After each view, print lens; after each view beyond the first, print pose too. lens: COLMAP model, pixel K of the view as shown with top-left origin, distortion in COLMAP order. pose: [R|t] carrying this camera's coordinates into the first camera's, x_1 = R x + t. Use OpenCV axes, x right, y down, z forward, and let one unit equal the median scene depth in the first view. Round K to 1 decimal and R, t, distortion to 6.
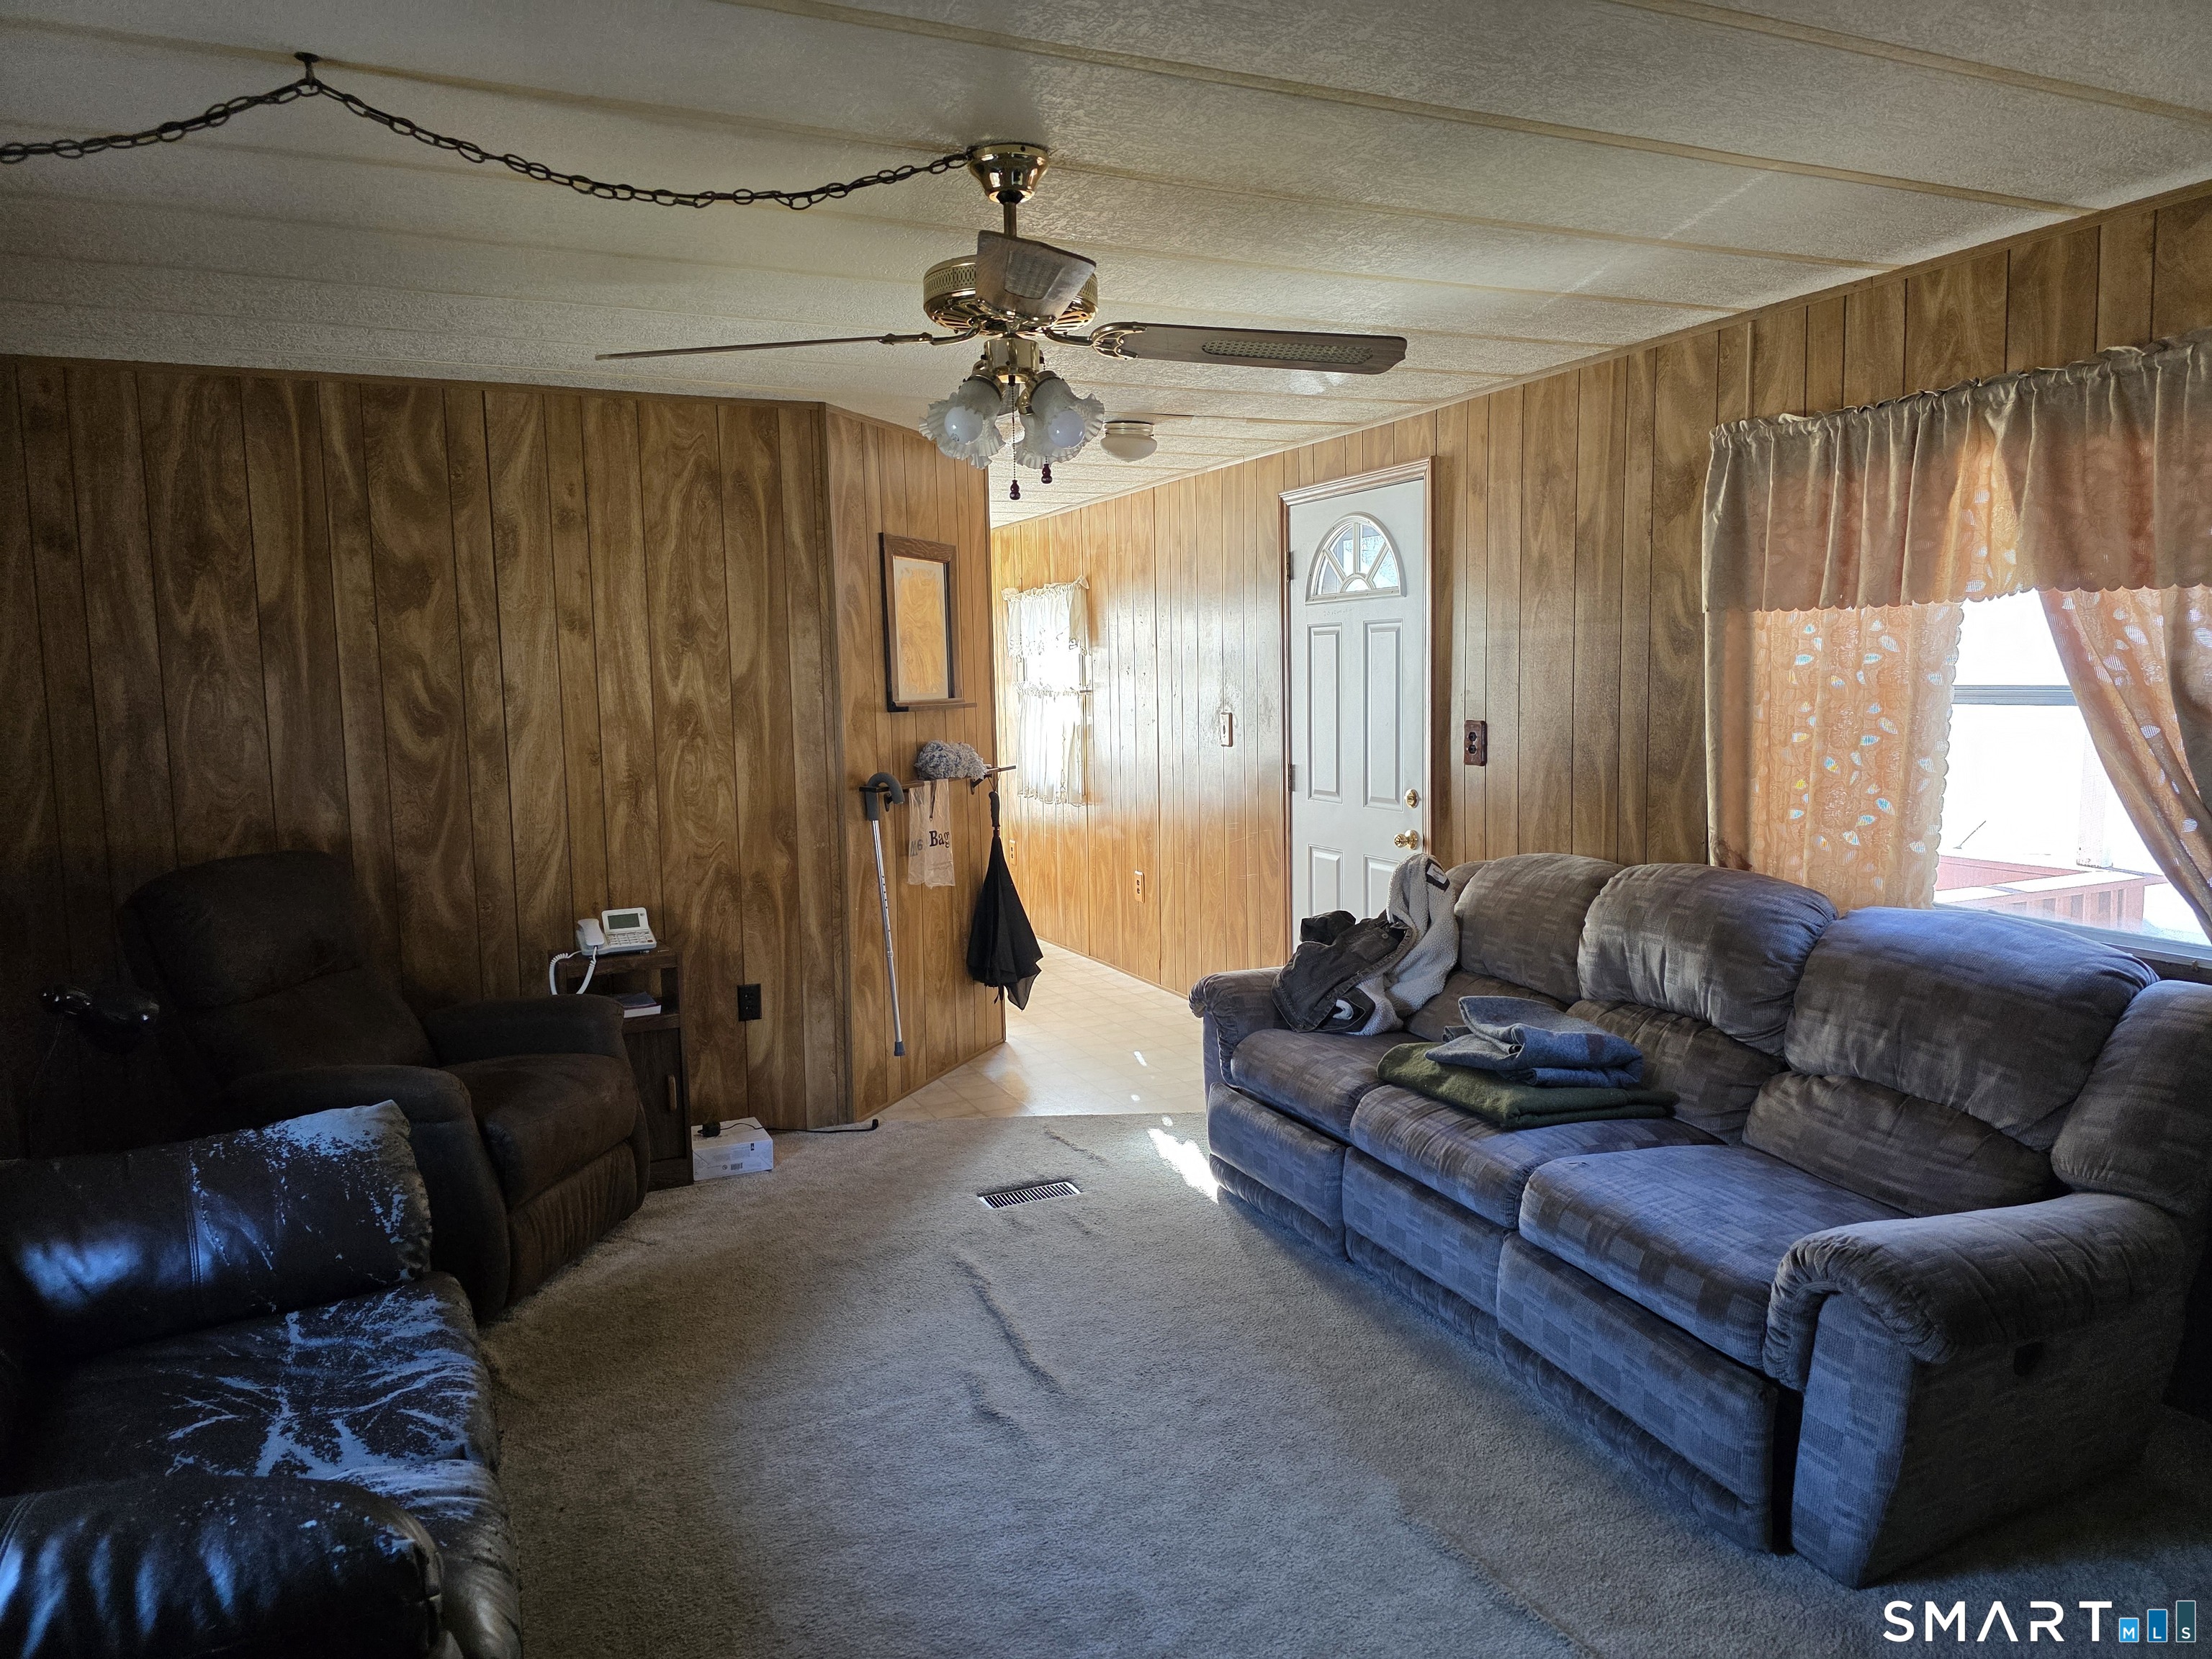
lens RADIAL K [[1472.0, 0, 1108.5], [0, 1472.0, 812.9], [0, 0, 1]] dist [0.049979, -0.049605]
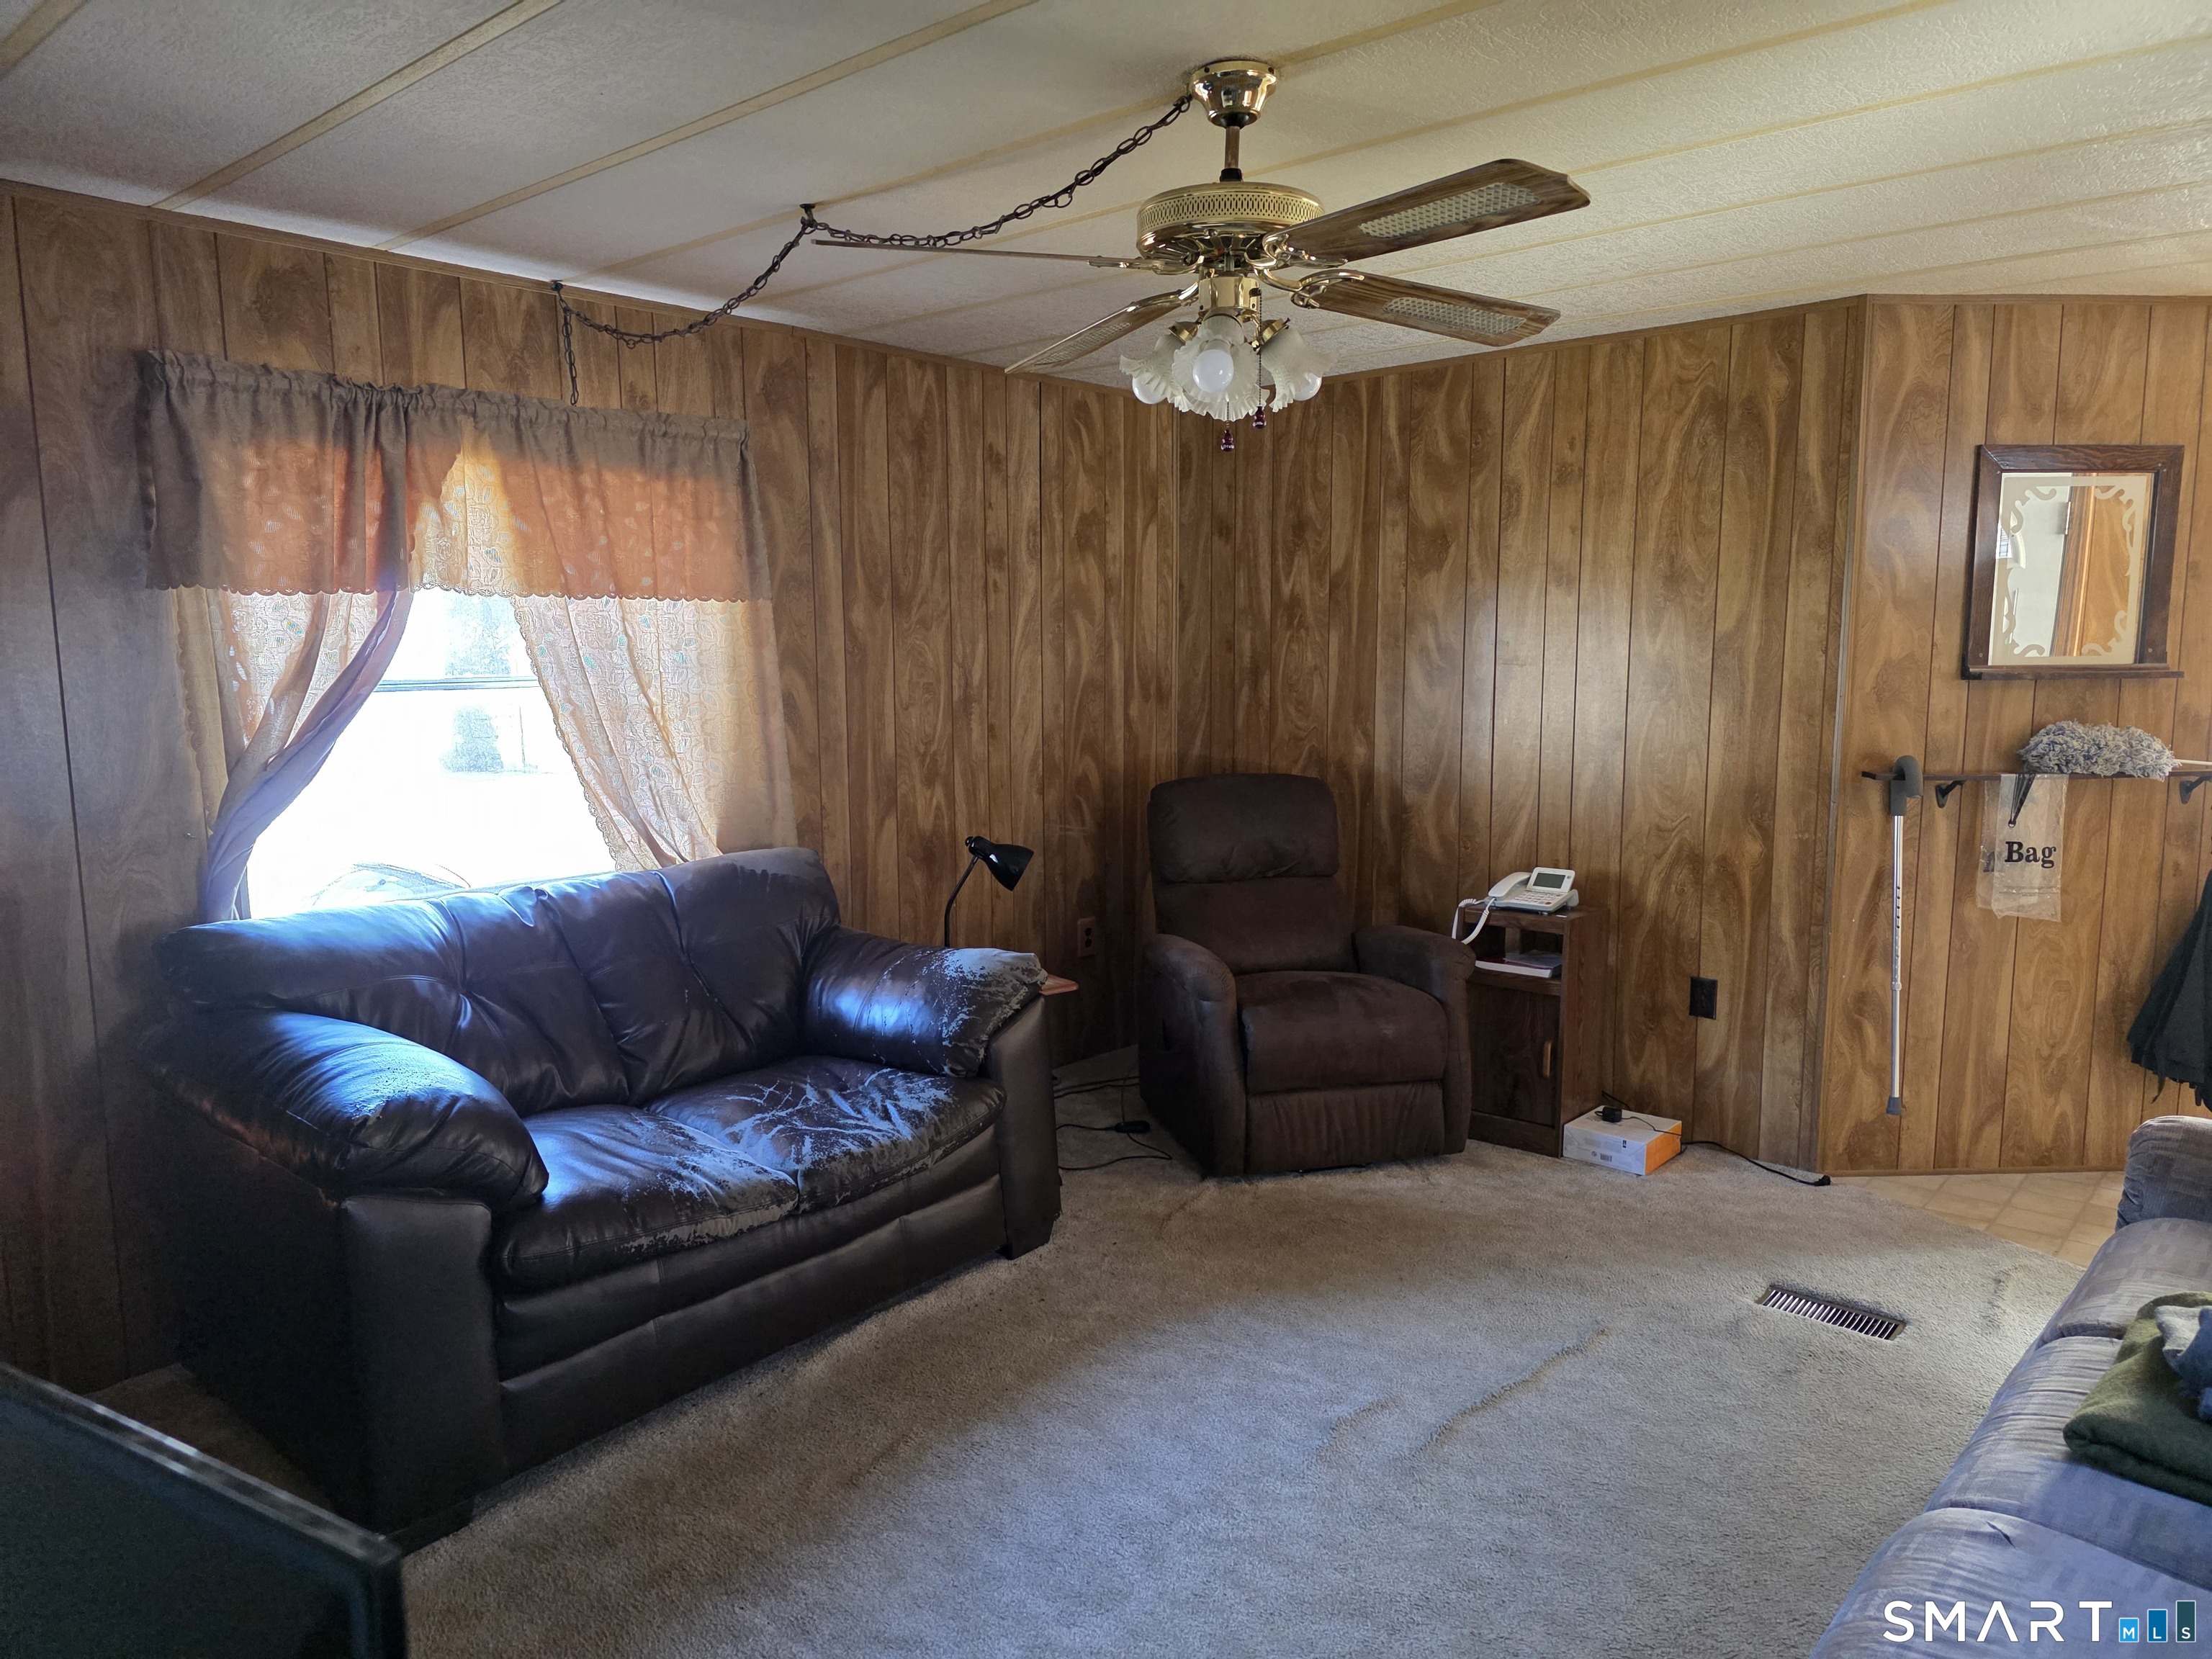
lens RADIAL K [[1482.6, 0, 1100.5], [0, 1482.6, 834.1], [0, 0, 1]] dist [0.048856, -0.043477]
pose [[0.408525, 0.131735, -0.903191, 0.440329], [-0.088537, 0.990583, 0.104435, -0.034859], [0.908443, 0.037302, 0.416341, 0.302775]]
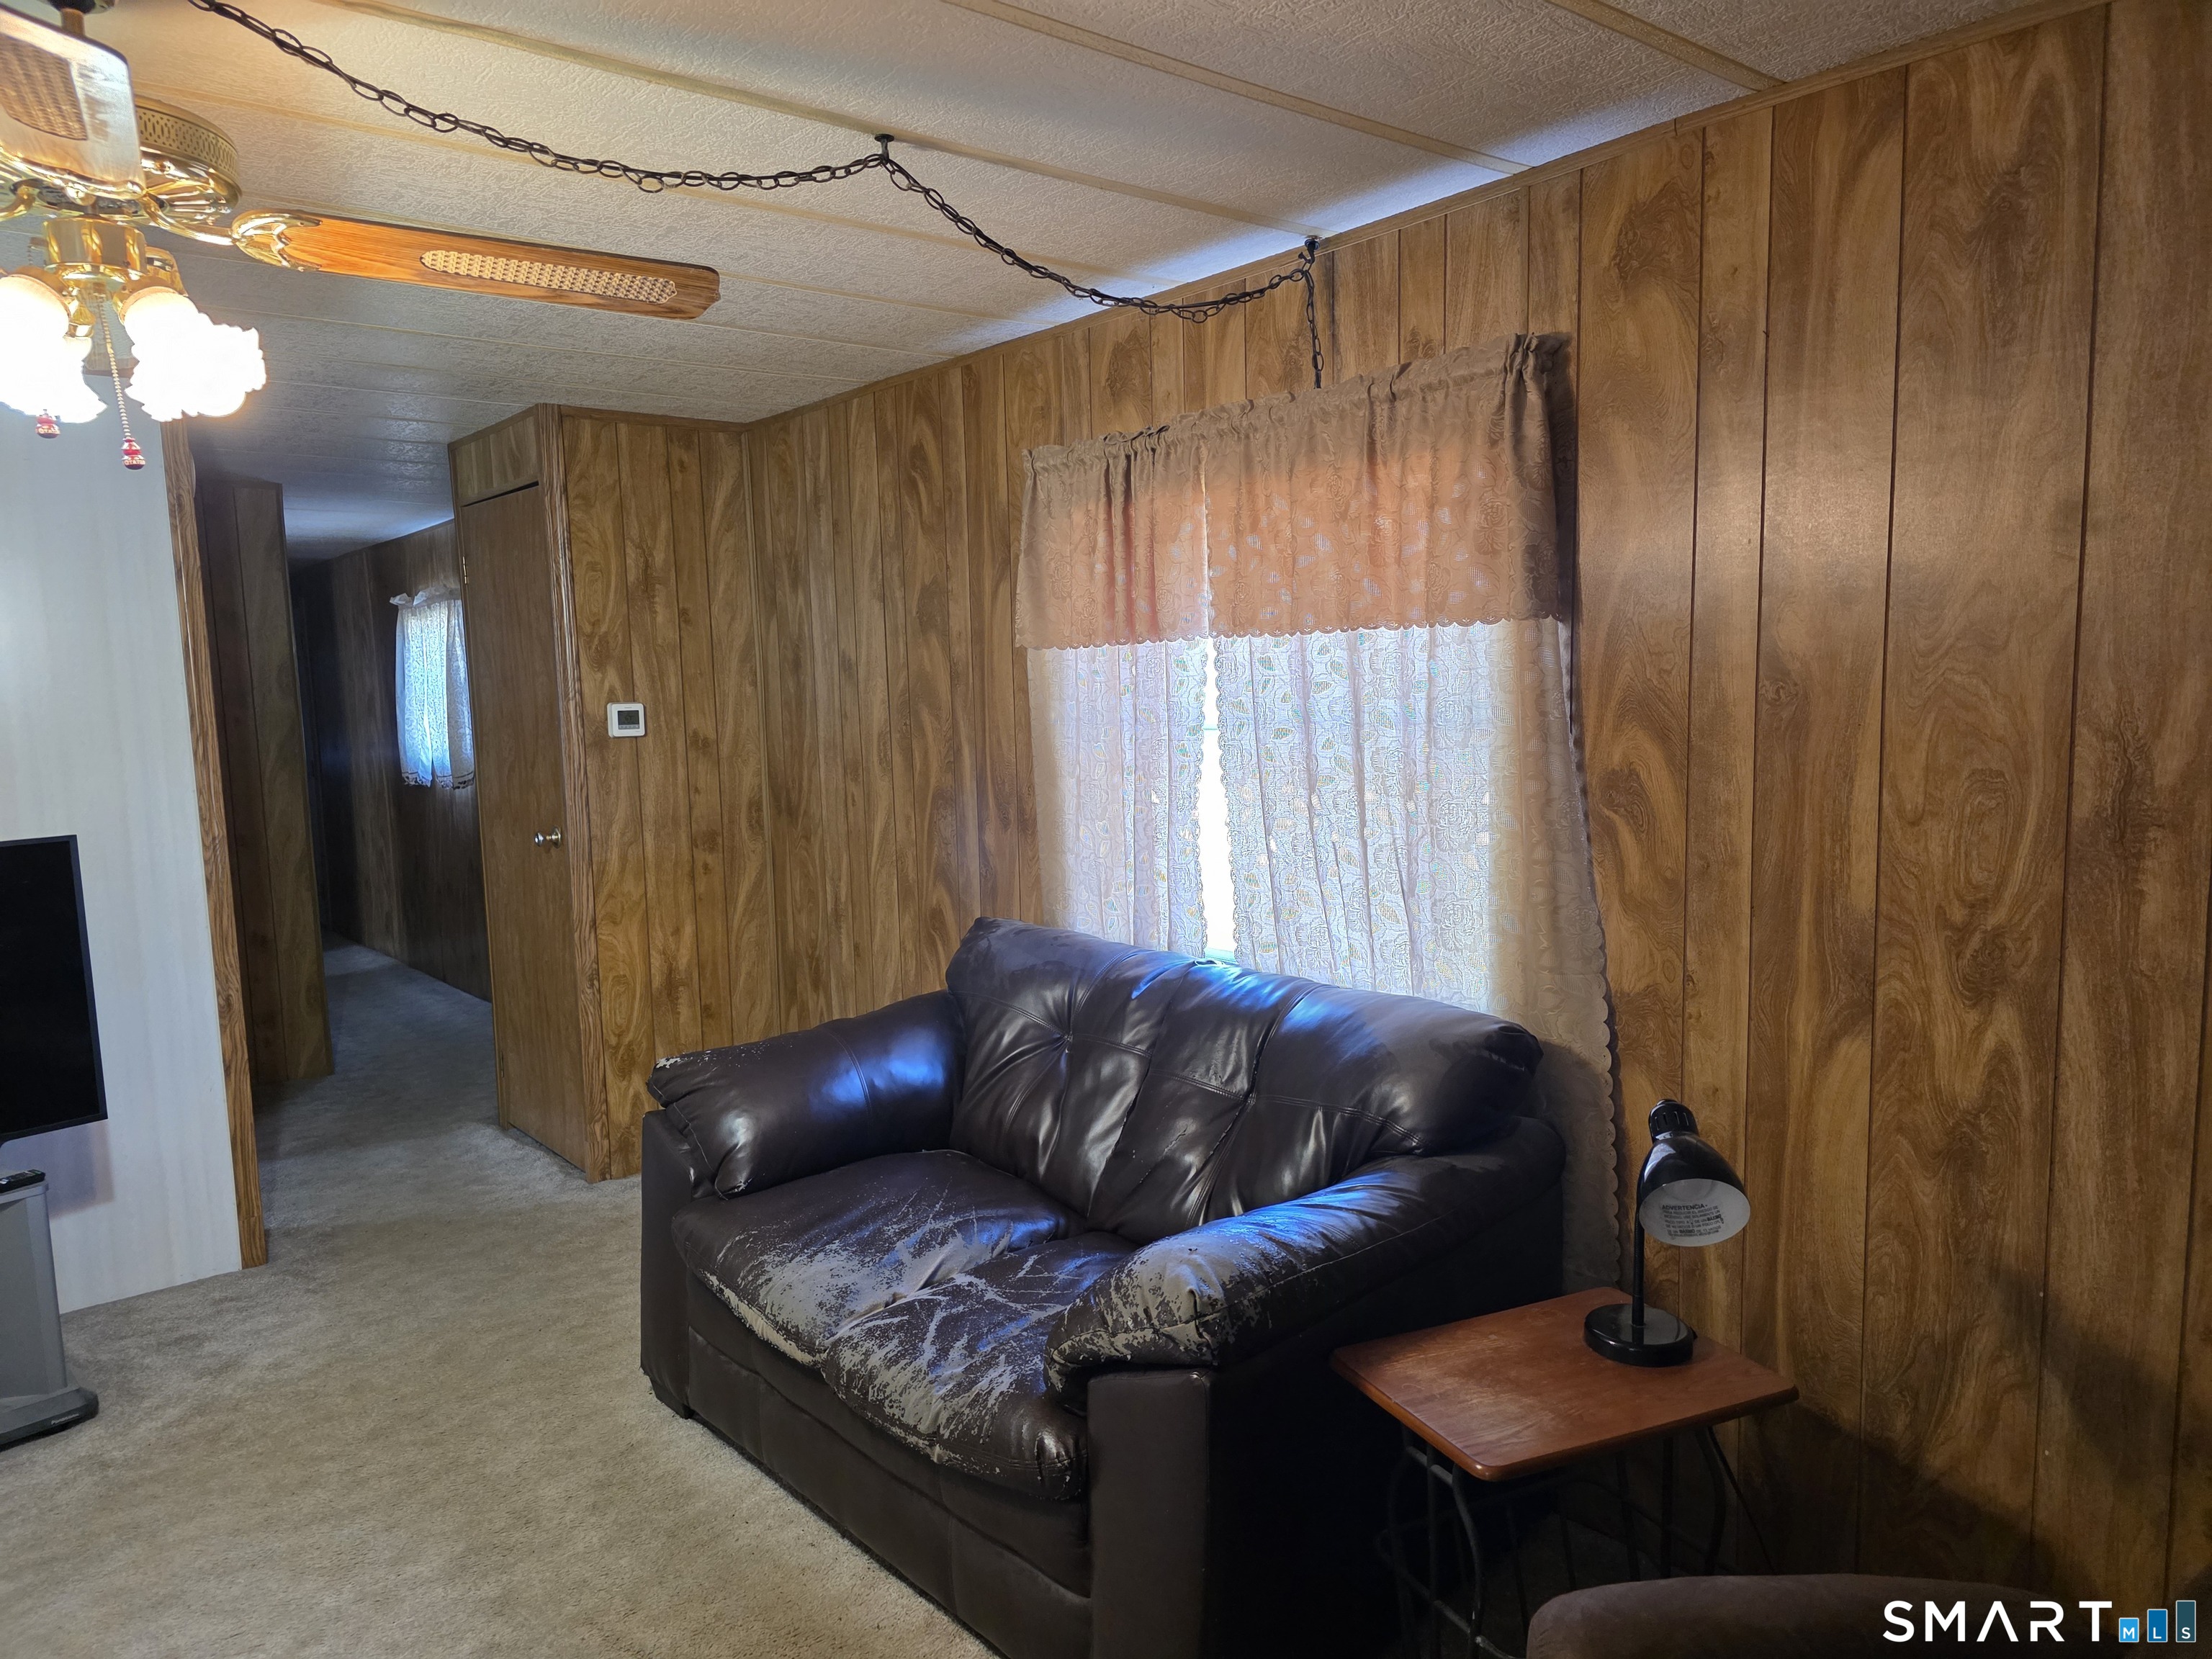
lens RADIAL K [[1482.6, 0, 1100.5], [0, 1482.6, 834.1], [0, 0, 1]] dist [0.048856, -0.043477]
pose [[-0.967479, 0.078643, -0.240417, -0.175227], [0.026459, 0.976692, 0.213011, -0.107128], [0.251565, 0.199722, -0.947009, 0.989502]]
